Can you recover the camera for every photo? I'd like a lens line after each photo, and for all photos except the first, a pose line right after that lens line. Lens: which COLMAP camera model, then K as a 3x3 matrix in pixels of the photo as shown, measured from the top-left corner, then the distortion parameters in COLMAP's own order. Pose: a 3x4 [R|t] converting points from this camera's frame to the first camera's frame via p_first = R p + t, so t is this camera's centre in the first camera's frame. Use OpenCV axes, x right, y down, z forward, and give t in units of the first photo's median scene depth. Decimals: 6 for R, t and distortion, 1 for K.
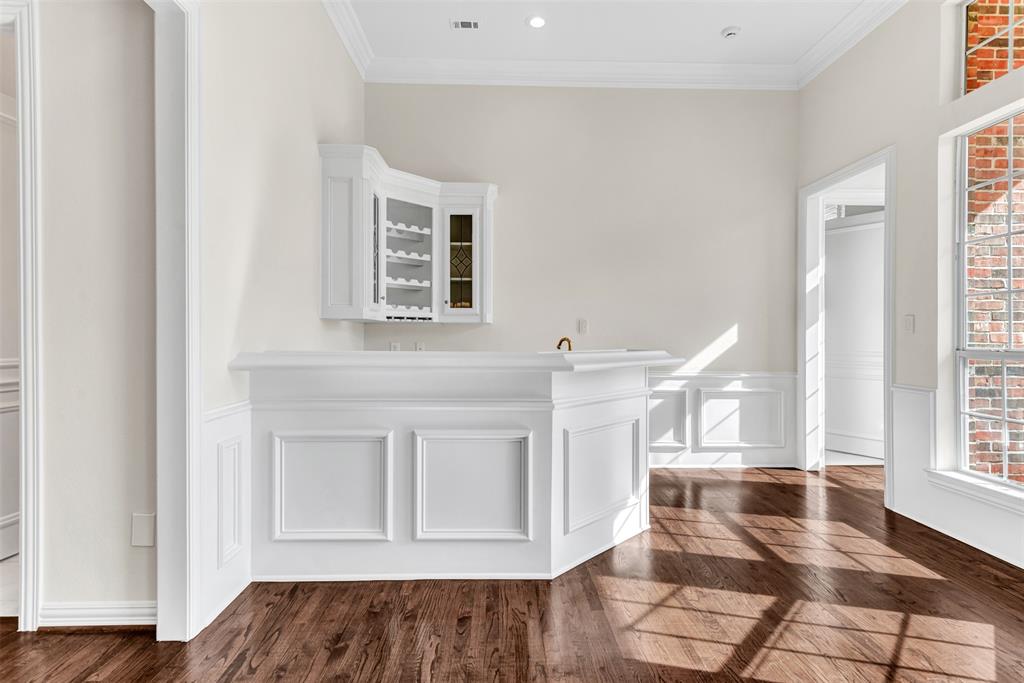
lens RADIAL K [[520.7, 0, 514.0], [0, 520.7, 328.5], [0, 0, 1]] dist [0.005641, 0.000960]
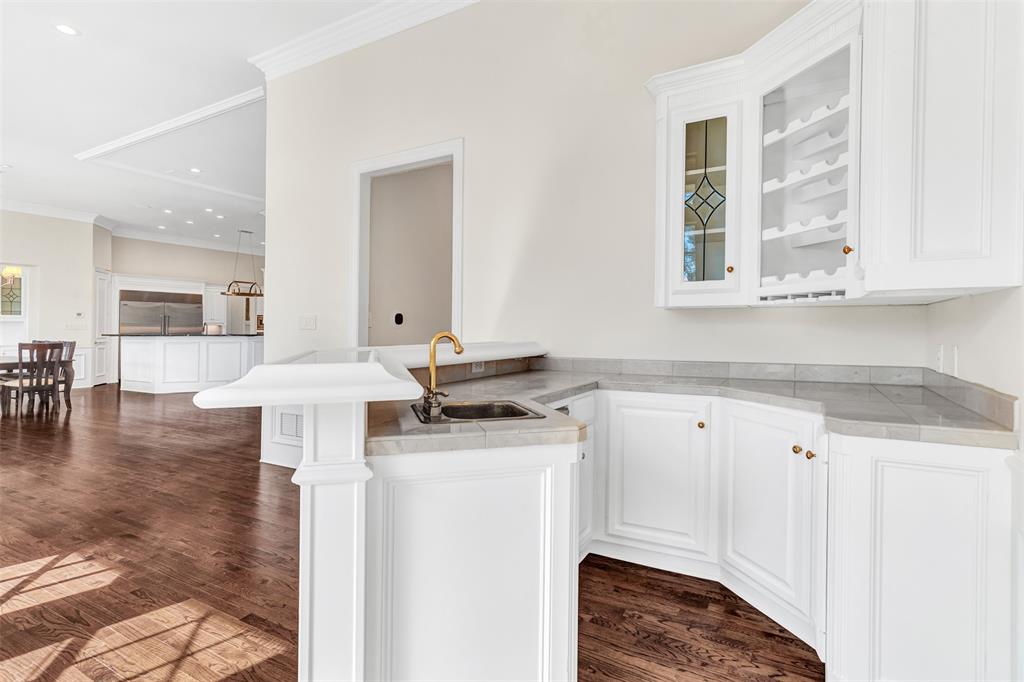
lens RADIAL K [[520.7, 0, 514.0], [0, 520.7, 328.0], [0, 0, 1]] dist [0.005641, 0.000960]
pose [[-0.532236, -0.001030, -0.846595, 0.437254], [0.006640, 0.999963, -0.005391, 0.014456], [0.846570, -0.008491, -0.532210, 1.188586]]
